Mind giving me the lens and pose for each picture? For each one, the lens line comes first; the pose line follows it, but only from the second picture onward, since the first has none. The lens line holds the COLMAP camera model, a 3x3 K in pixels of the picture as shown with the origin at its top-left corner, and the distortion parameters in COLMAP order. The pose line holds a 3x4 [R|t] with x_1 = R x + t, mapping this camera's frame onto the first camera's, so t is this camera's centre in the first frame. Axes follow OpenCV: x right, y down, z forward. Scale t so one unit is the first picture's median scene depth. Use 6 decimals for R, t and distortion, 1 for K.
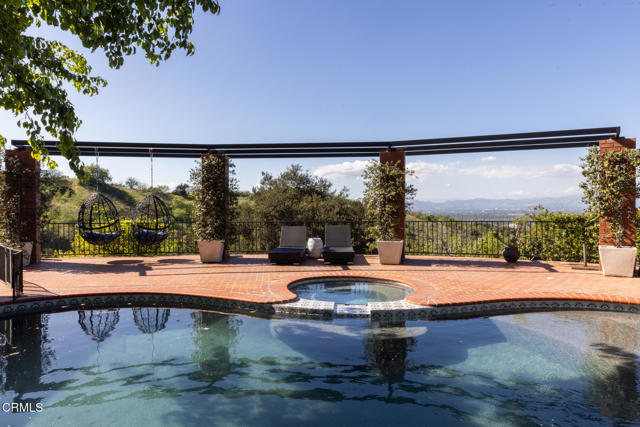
lens RADIAL K [[423.8, 0, 320.0], [0, 423.8, 213.5], [0, 0, 1]] dist [0.000610, 0.000105]
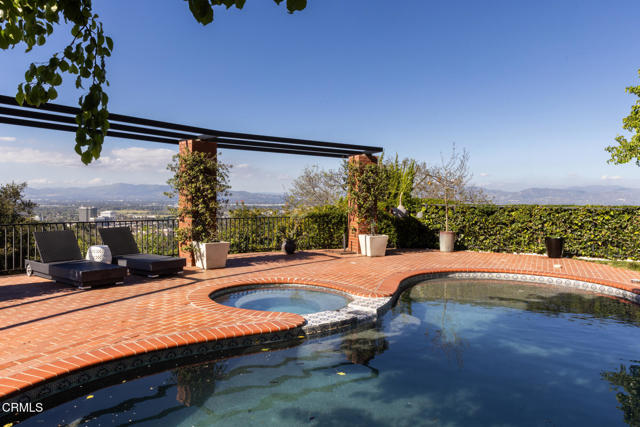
lens RADIAL K [[445.9, 0, 311.0], [0, 445.9, 213.3], [0, 0, 1]] dist [0.001366, 0.000363]
pose [[0.556645, -0.011518, 0.830671, -0.512153], [-0.005189, 0.999836, 0.017341, -0.012913], [-0.830734, -0.013963, 0.556494, 0.318072]]
